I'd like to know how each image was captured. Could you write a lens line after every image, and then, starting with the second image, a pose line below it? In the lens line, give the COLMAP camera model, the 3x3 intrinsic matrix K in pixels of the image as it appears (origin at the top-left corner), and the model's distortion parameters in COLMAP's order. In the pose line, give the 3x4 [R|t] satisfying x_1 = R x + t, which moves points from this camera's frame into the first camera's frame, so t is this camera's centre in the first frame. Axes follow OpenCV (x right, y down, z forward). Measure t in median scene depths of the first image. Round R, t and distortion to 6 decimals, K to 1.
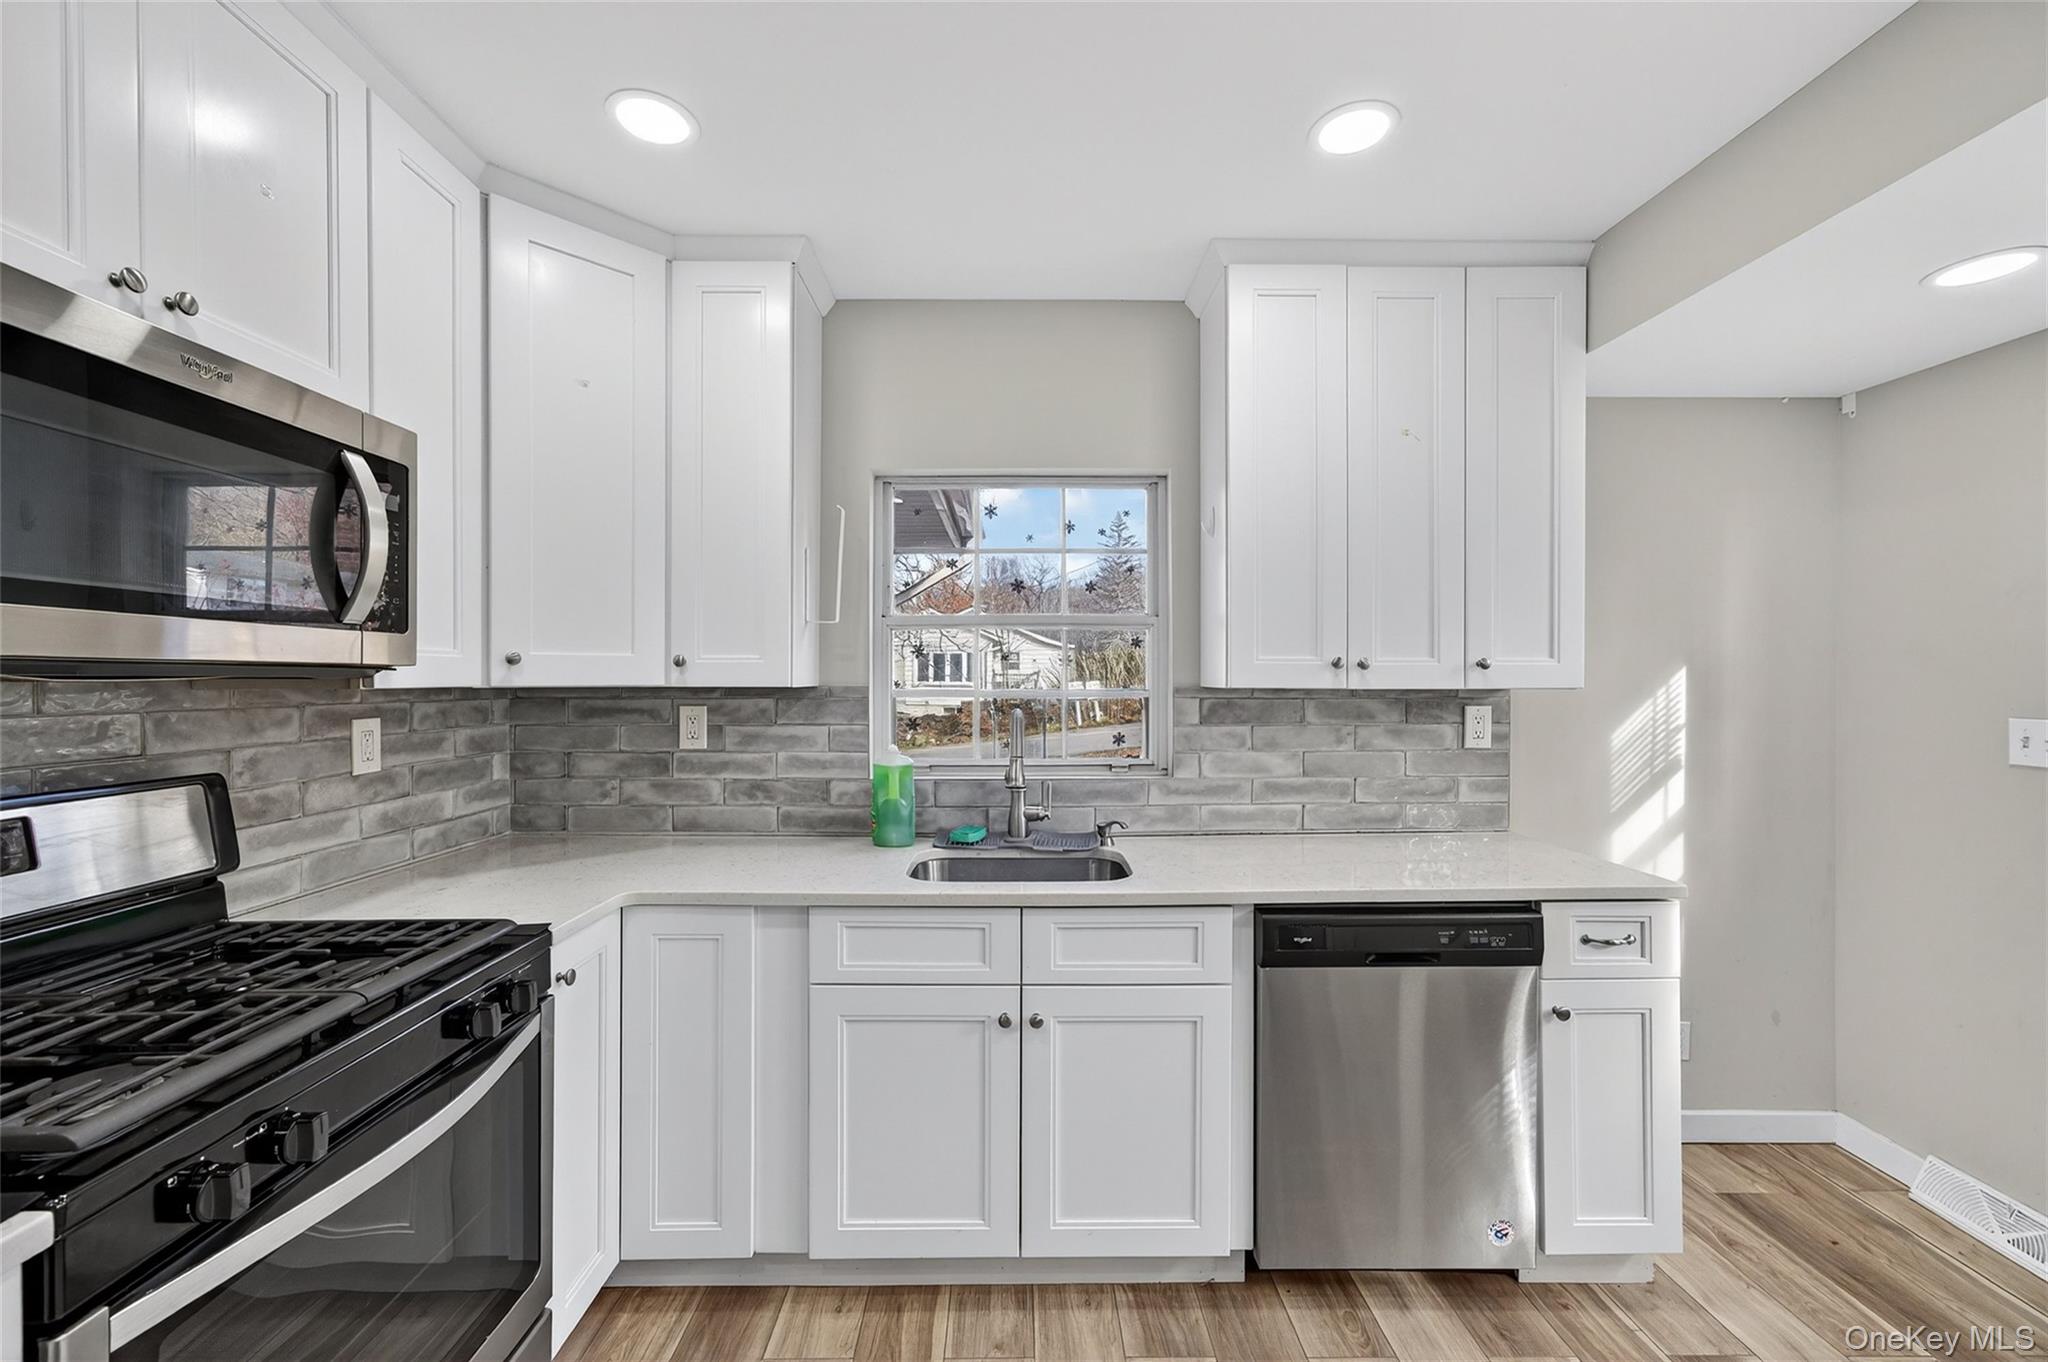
lens RADIAL K [[818.3, 0, 1016.9], [0, 818.3, 663.1], [0, 0, 1]] dist [-0.099339, 0.077194]
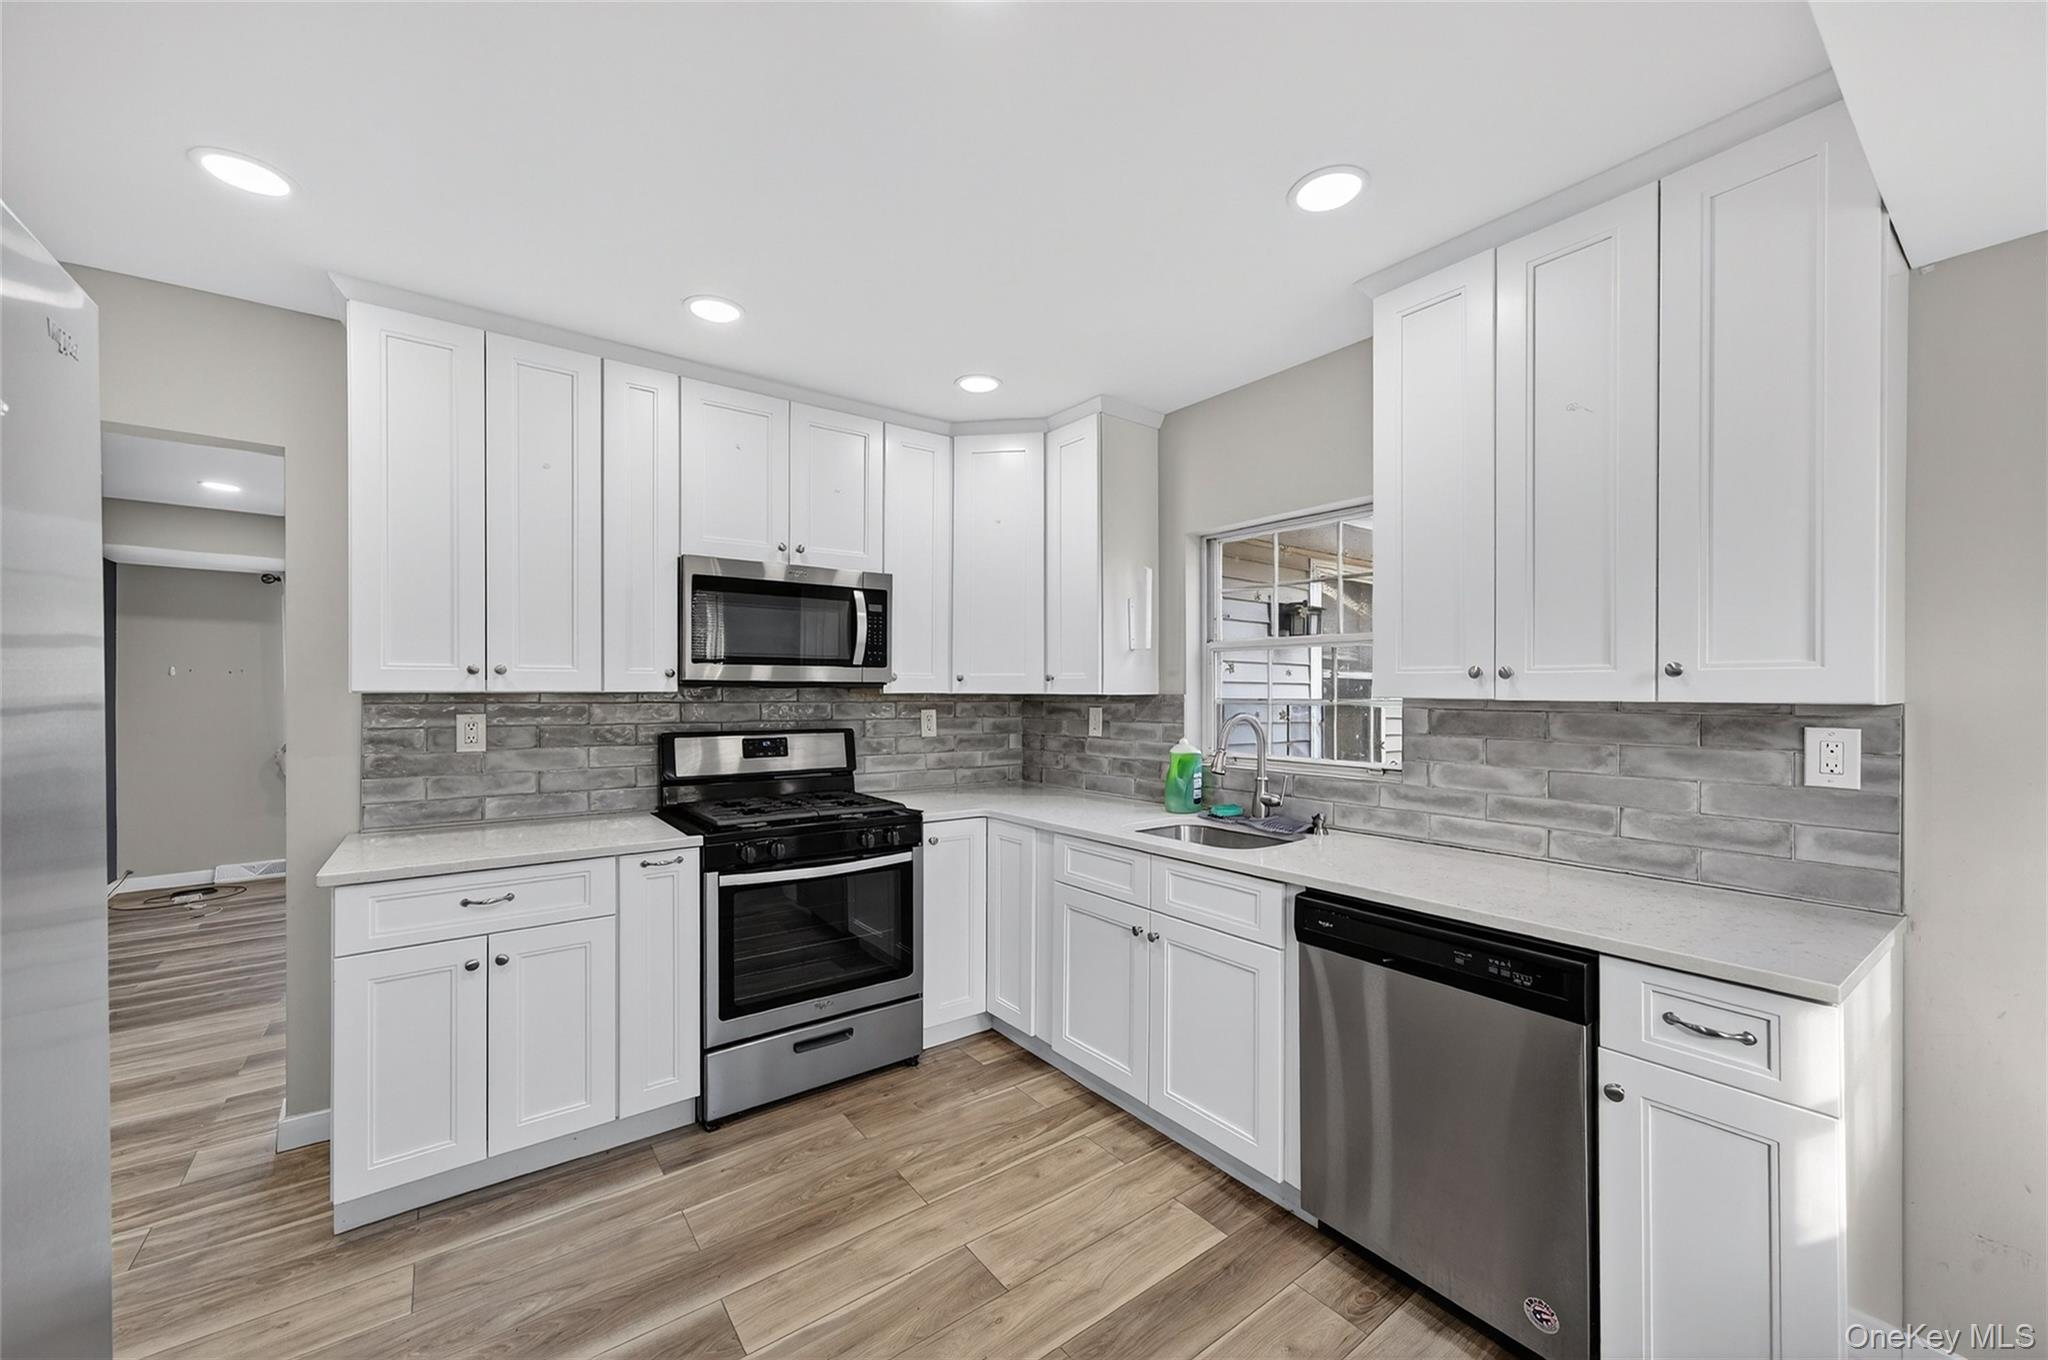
lens RADIAL K [[769.6, 0, 1024.0], [0, 769.6, 680.0], [0, 0, 1]] dist [-0.032317, 0.016095]
pose [[0.597337, -0.010604, -0.801920, 0.690310], [0.011578, 0.999922, -0.004598, 0.005903], [0.801907, -0.006538, 0.597413, 0.024911]]
